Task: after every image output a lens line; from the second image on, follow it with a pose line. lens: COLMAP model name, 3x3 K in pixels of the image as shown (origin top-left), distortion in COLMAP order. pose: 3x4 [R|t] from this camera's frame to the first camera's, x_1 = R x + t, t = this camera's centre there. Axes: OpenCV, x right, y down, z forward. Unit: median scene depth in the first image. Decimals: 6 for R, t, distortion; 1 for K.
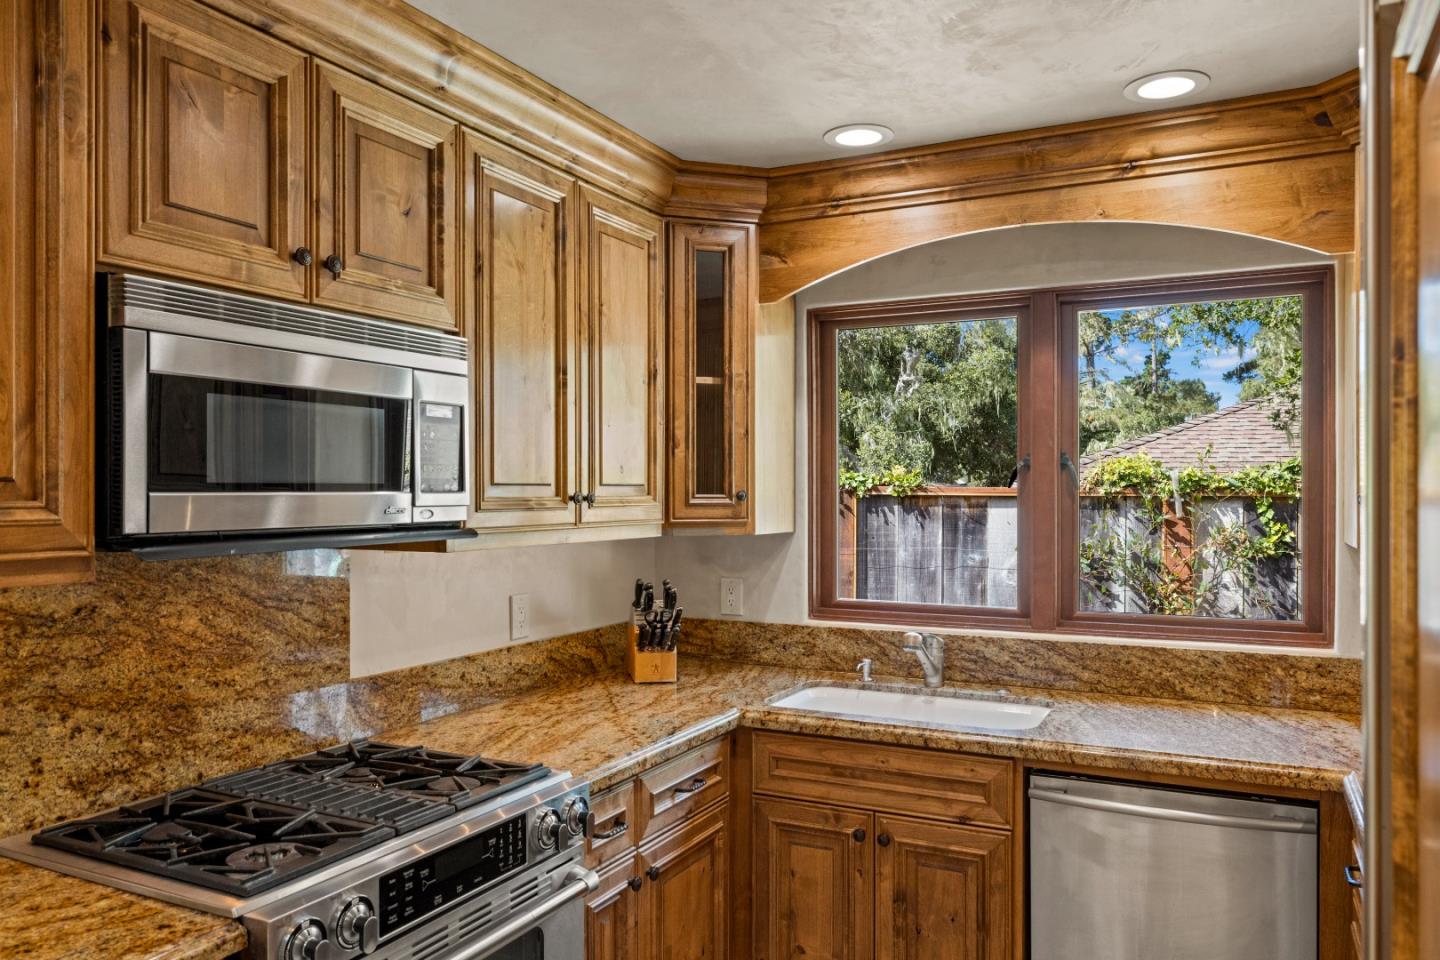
lens RADIAL K [[1052.3, 0, 720.0], [0, 1052.3, 480.0], [0, 0, 1]] dist [0.000415, 0.001513]
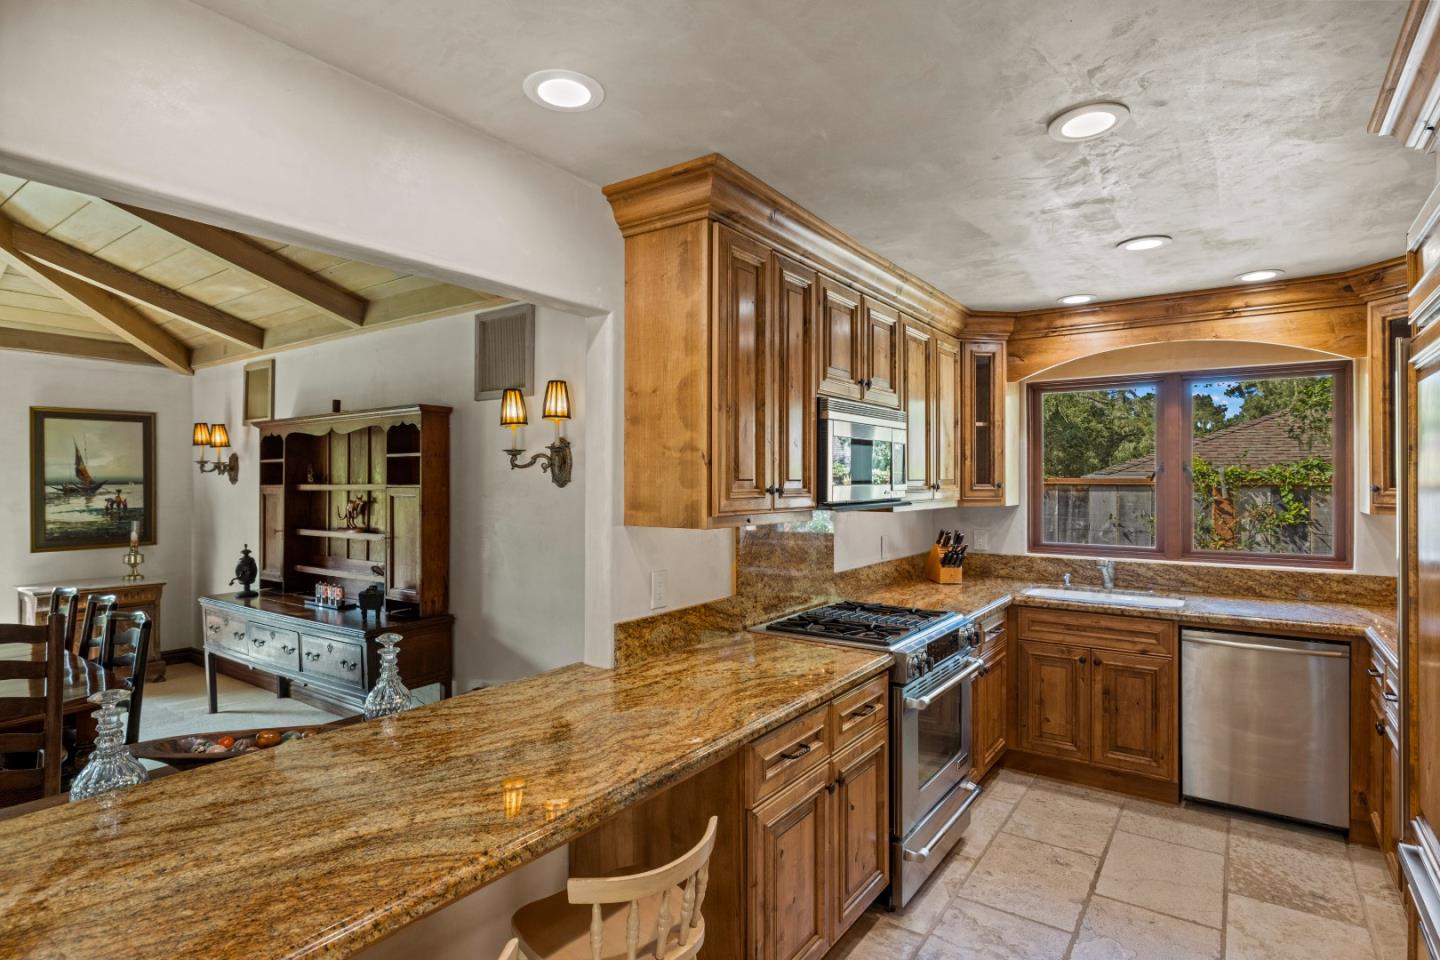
lens RADIAL K [[744.4, 0, 719.3], [0, 744.4, 467.6], [0, 0, 1]] dist [-0.000587, 0.000916]
pose [[0.988760, -0.001500, -0.149504, -0.332609], [0.000862, 0.999990, -0.004331, -0.013543], [0.149509, 0.004153, 0.988752, -0.473167]]
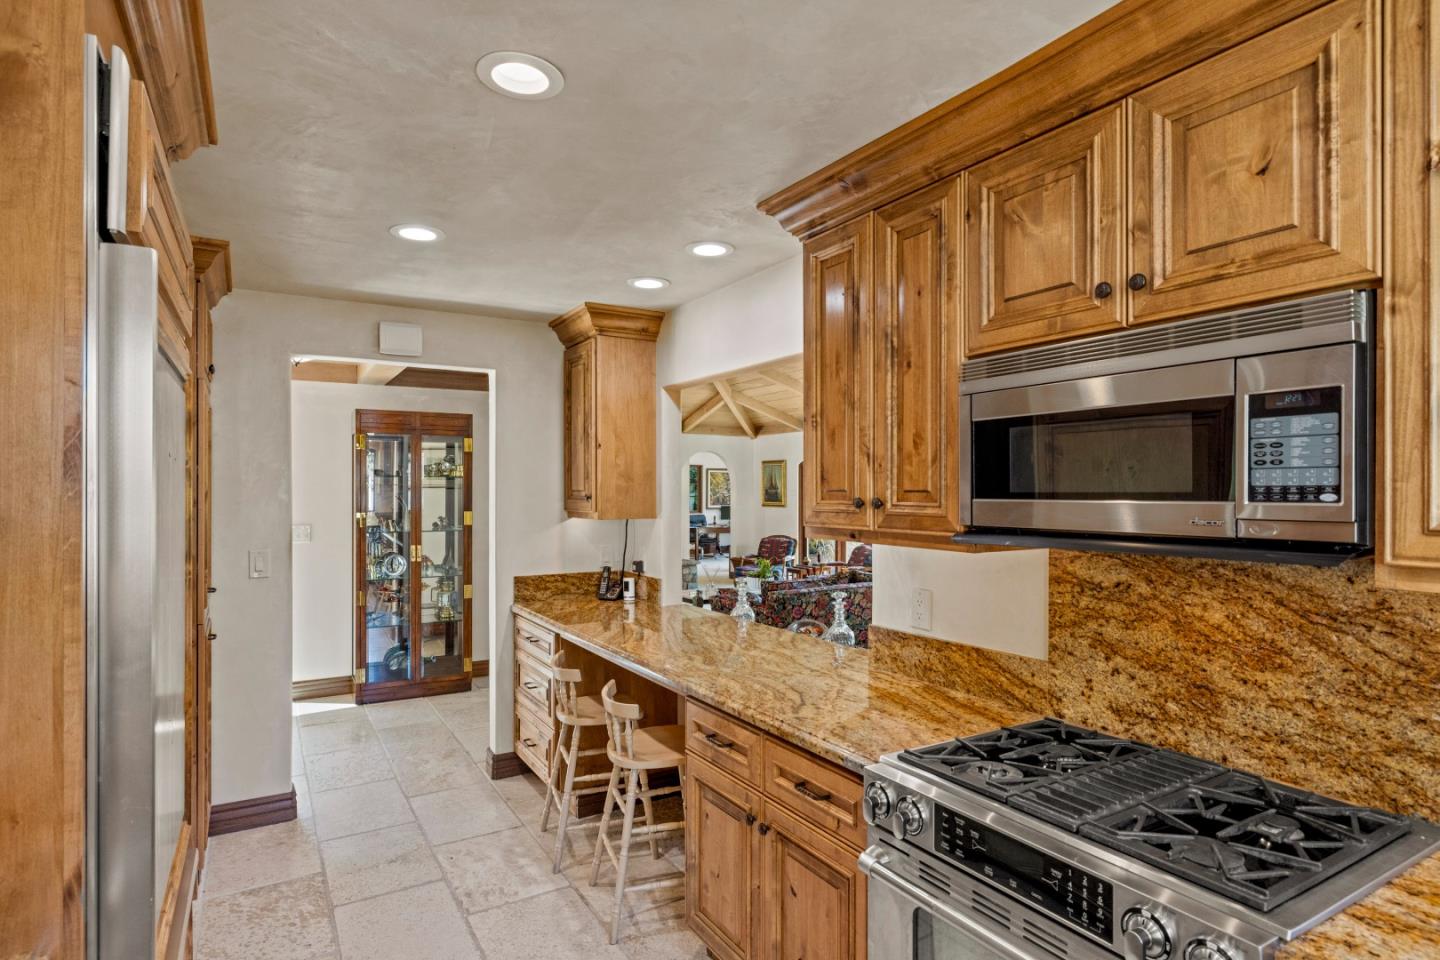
lens RADIAL K [[775.5, 0, 719.8], [0, 775.5, 484.2], [0, 0, 1]] dist [-0.003121, 0.000172]
pose [[-0.533053, -0.006450, -0.846057, 0.378253], [0.007804, 0.999891, -0.012540, 0.001261], [0.846046, -0.013287, -0.532945, 0.794832]]
